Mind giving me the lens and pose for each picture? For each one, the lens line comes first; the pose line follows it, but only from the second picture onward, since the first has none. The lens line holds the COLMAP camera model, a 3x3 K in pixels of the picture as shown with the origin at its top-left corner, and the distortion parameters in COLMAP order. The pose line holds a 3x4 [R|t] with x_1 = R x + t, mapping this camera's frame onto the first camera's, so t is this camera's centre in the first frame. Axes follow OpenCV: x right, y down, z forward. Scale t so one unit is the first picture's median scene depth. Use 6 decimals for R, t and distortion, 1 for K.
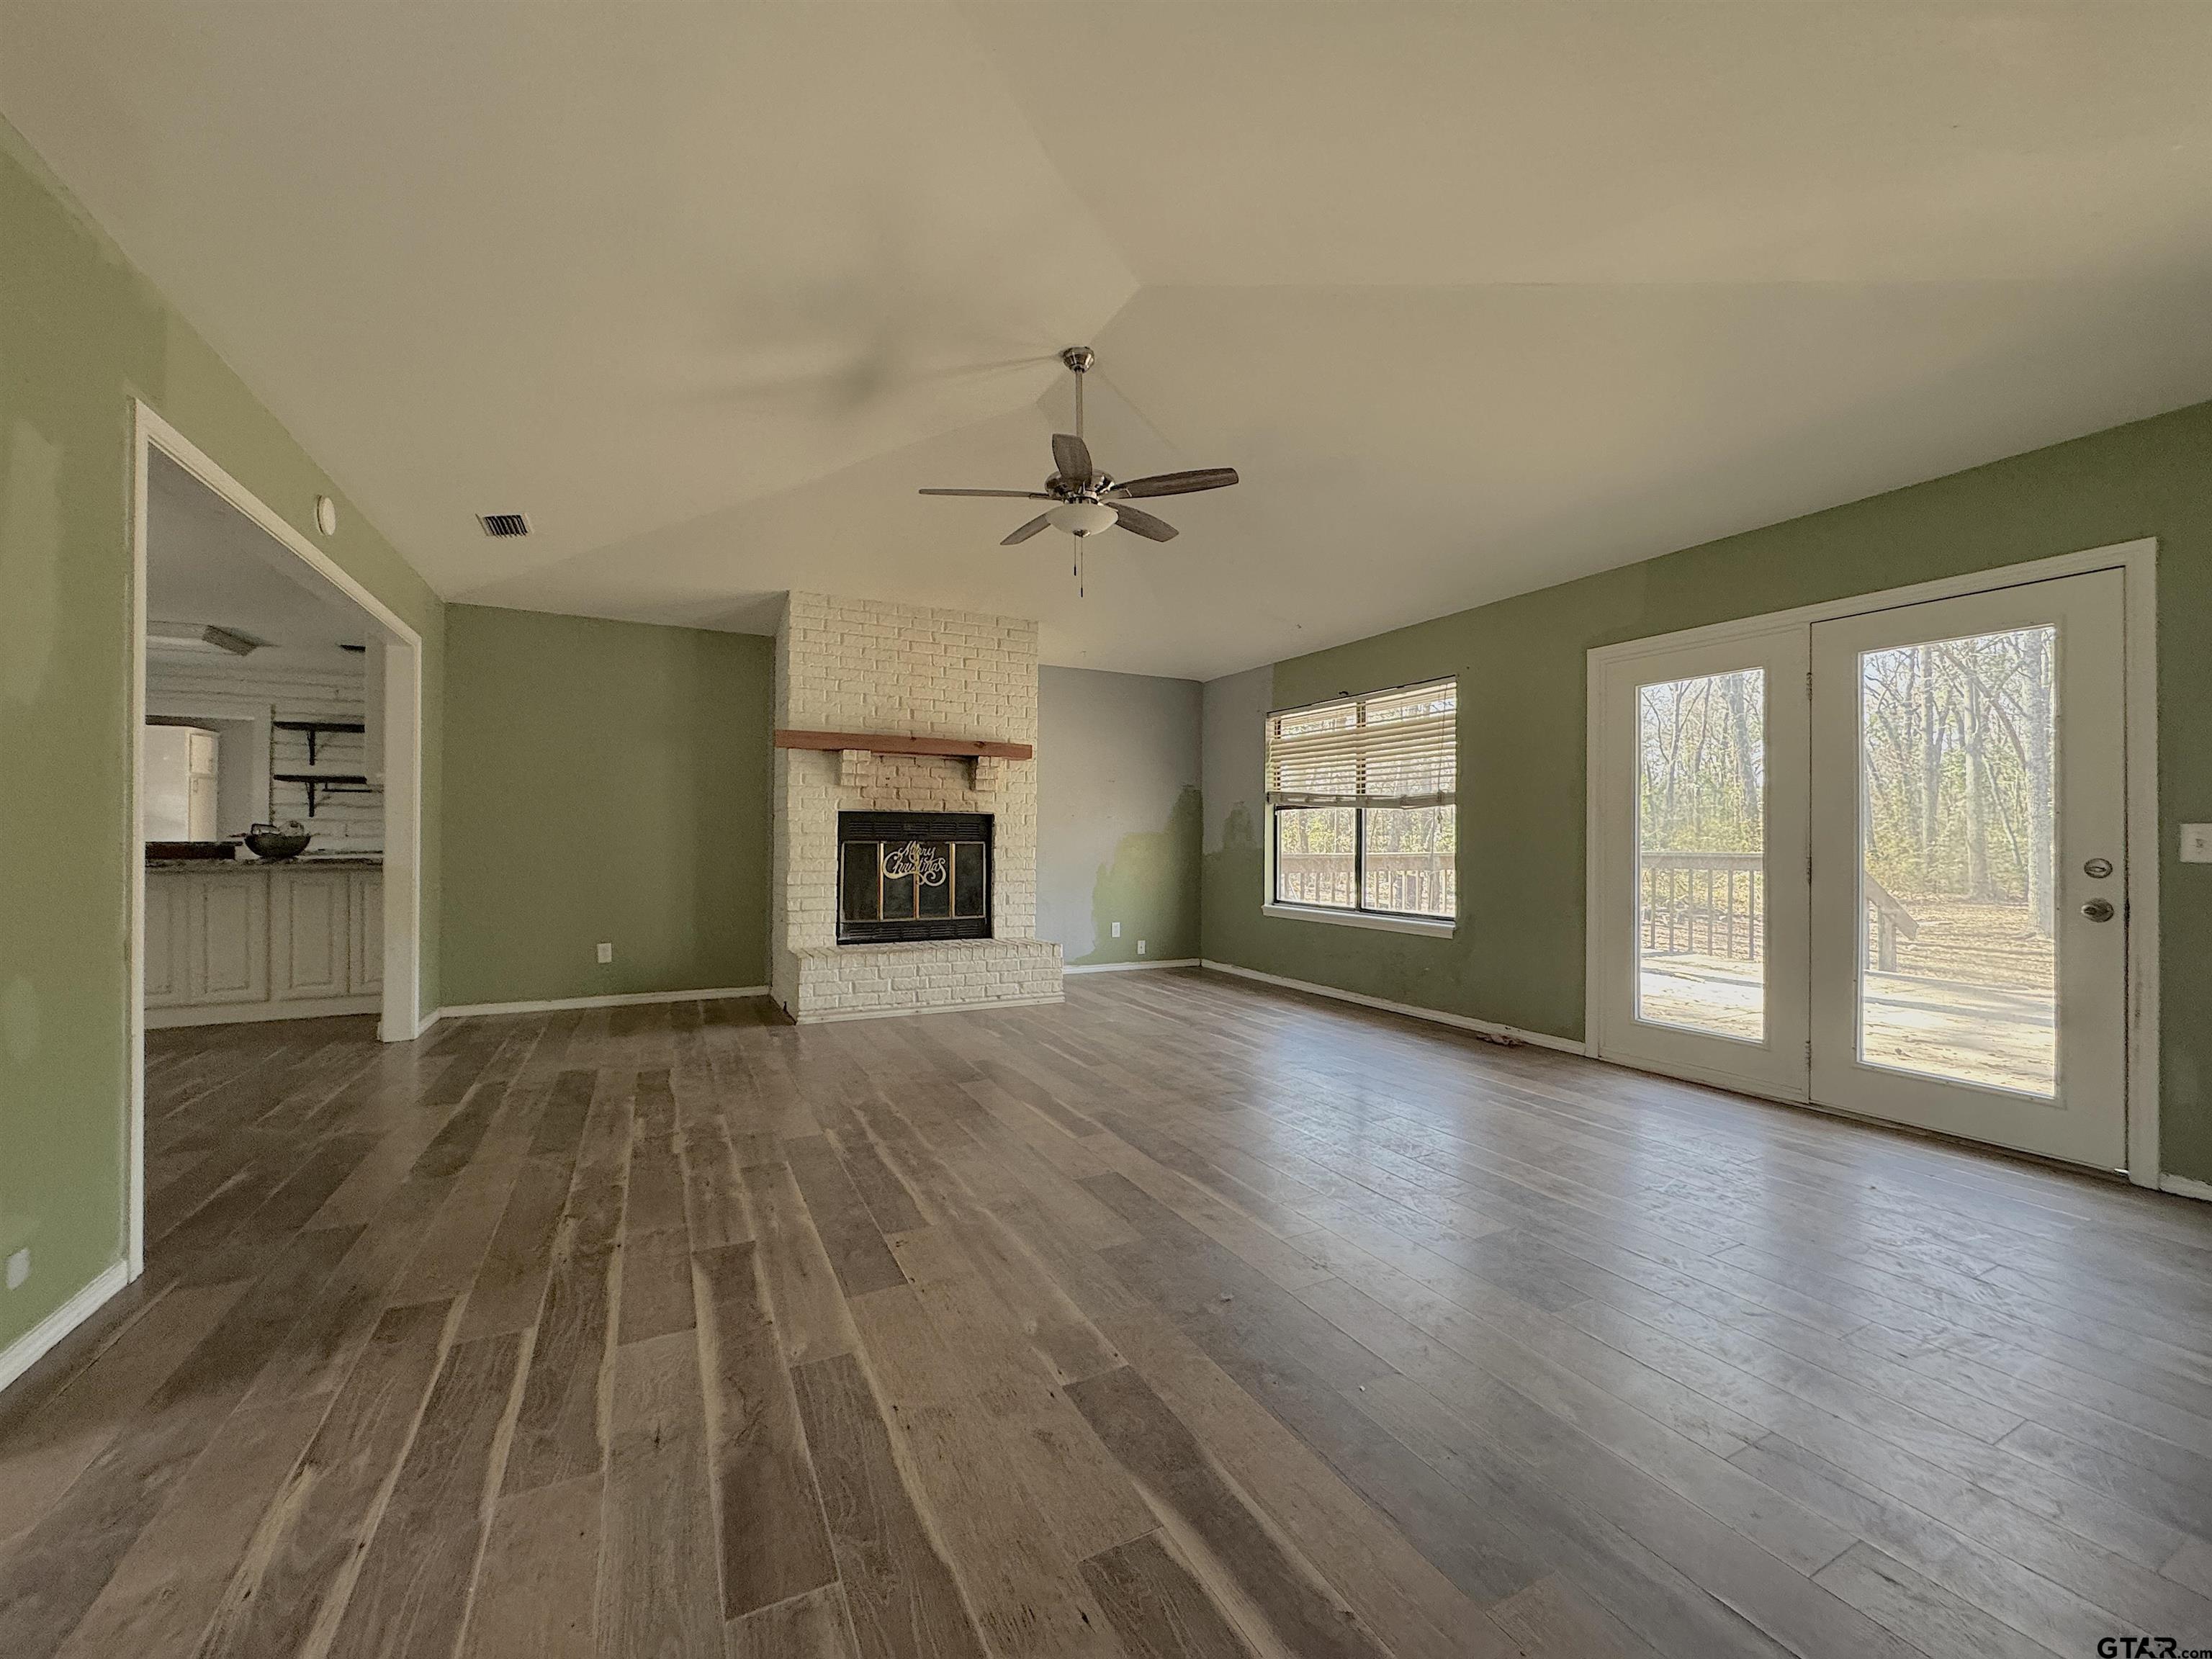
lens RADIAL K [[879.3, 0, 1106.0], [0, 879.3, 829.5], [0, 0, 1]] dist [-0.001289, 0.000075]
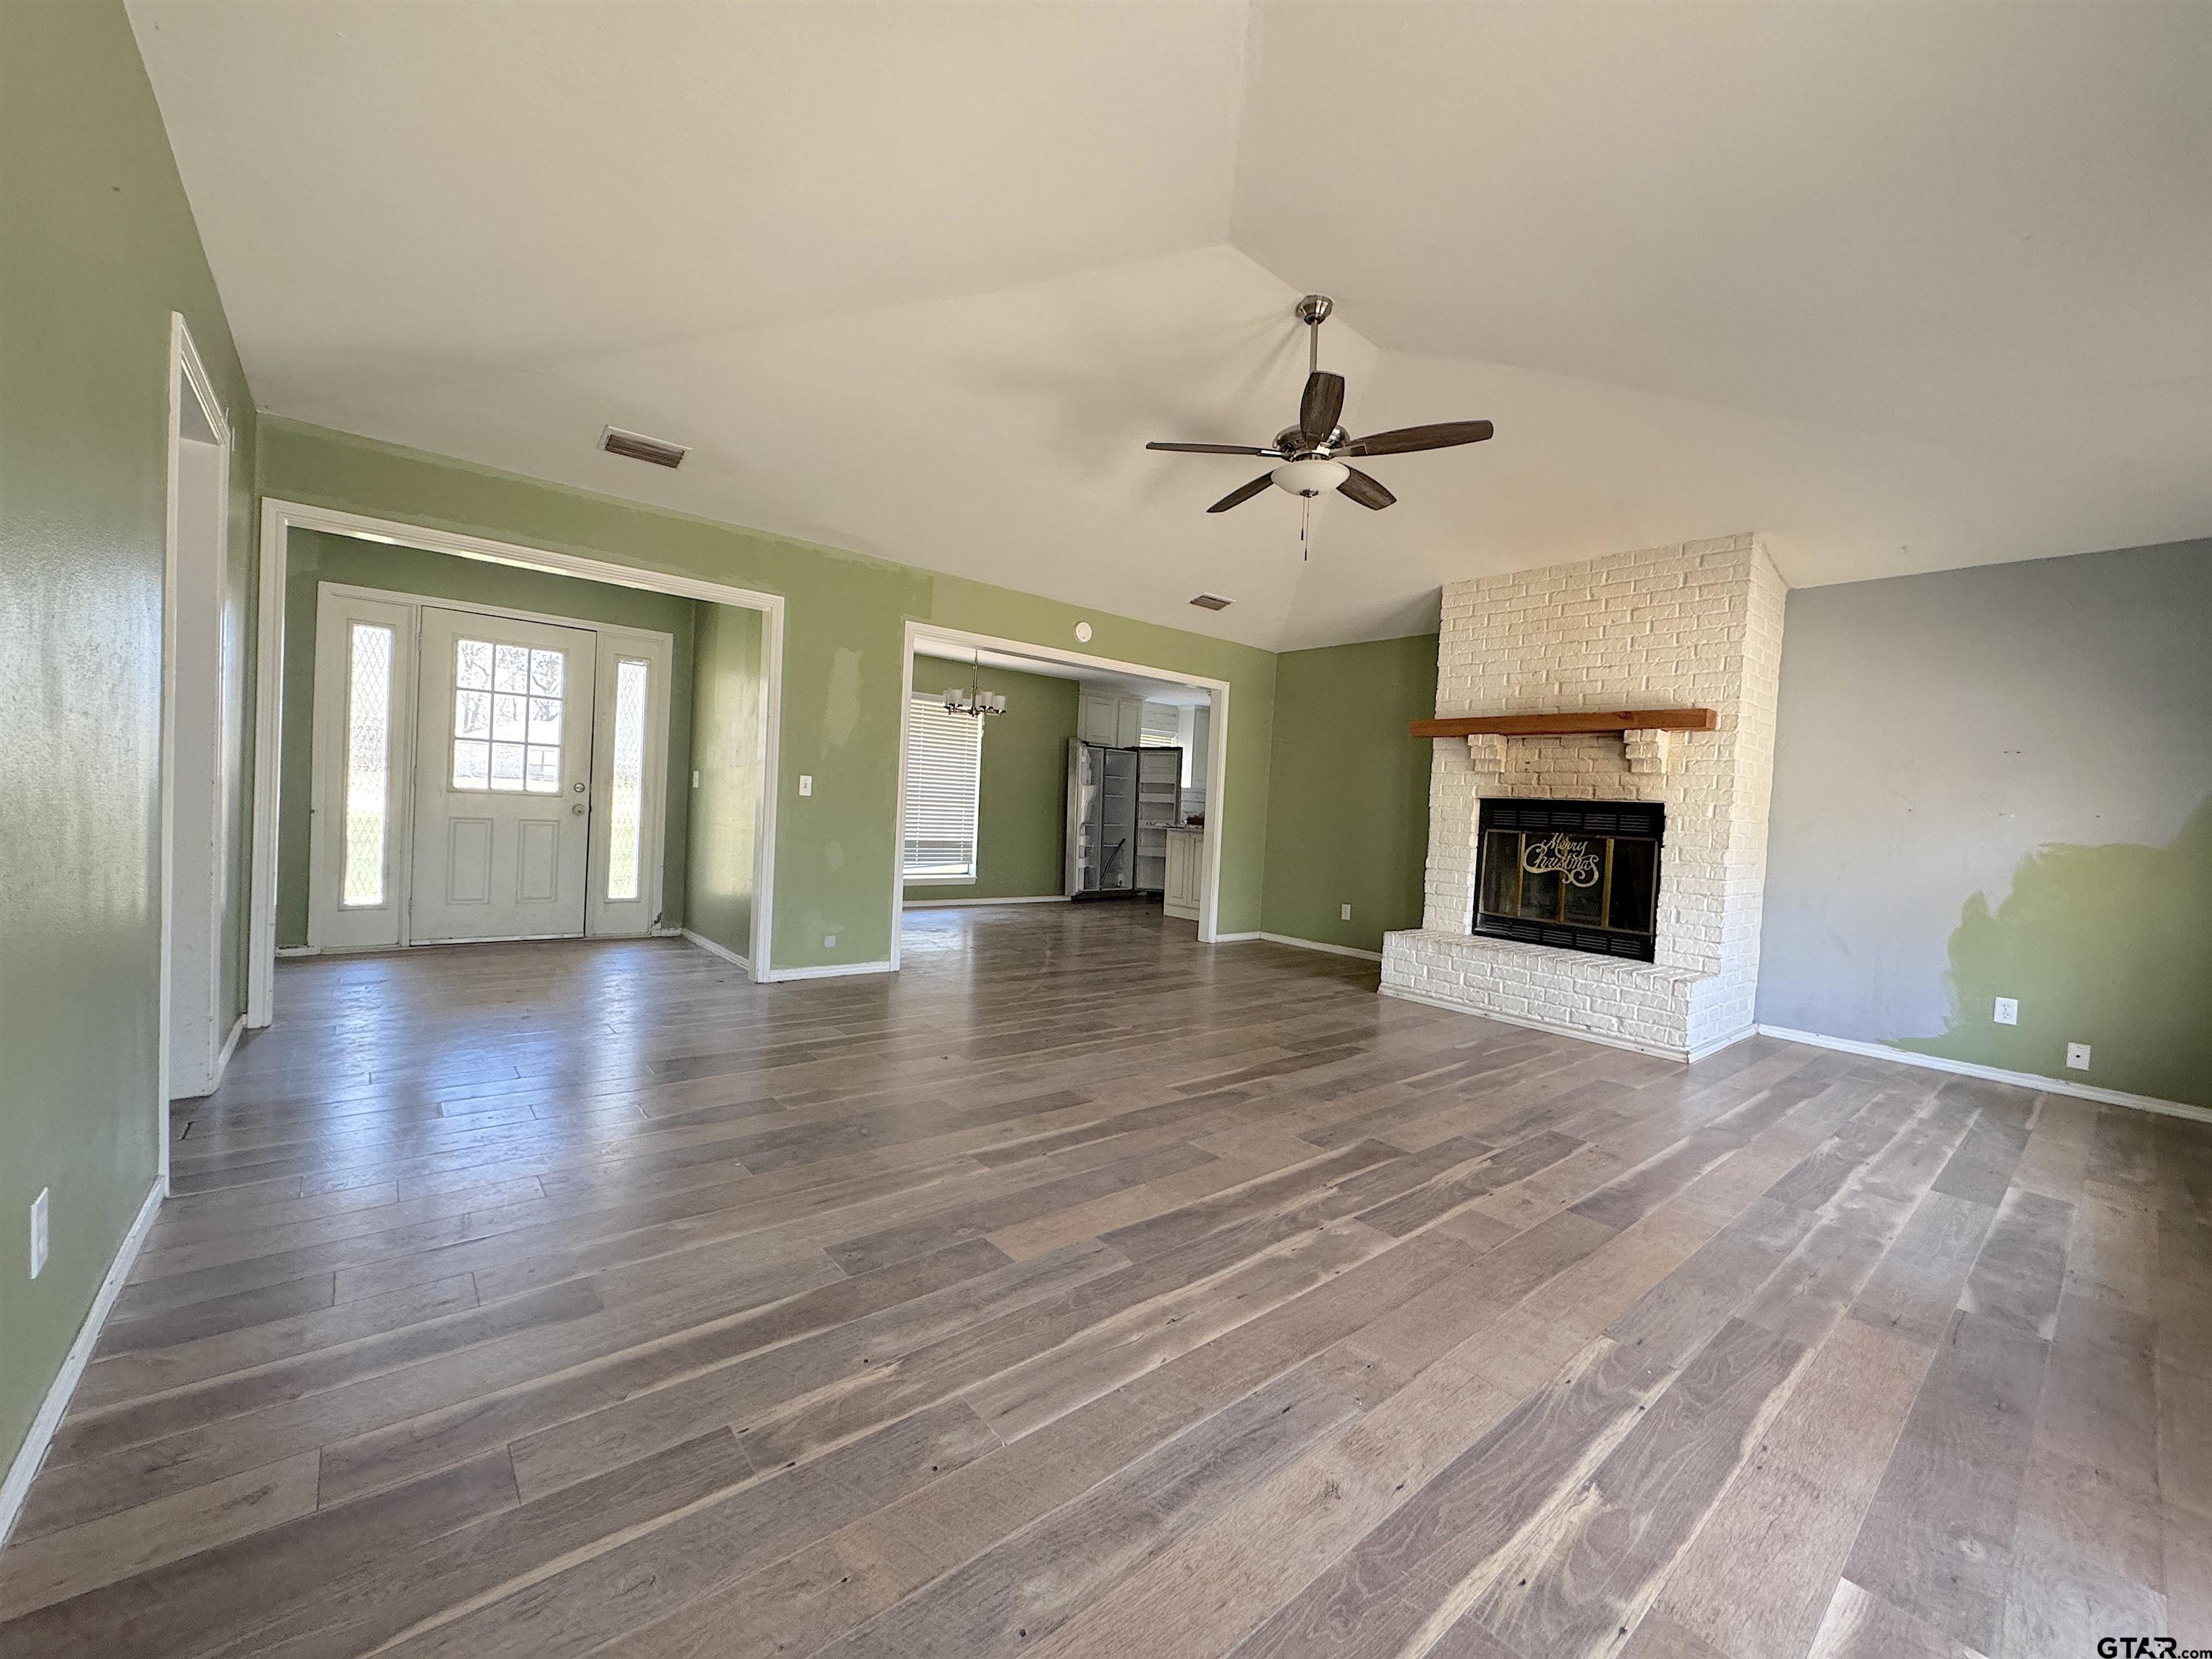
lens RADIAL K [[877.1, 0, 1107.2], [0, 877.1, 830.8], [0, 0, 1]] dist [-0.001036, 0.000092]
pose [[0.227080, 0.033611, -0.973296, 0.532011], [-0.040307, 0.998872, 0.025090, 0.007387], [0.973042, 0.033533, 0.228178, 0.364493]]
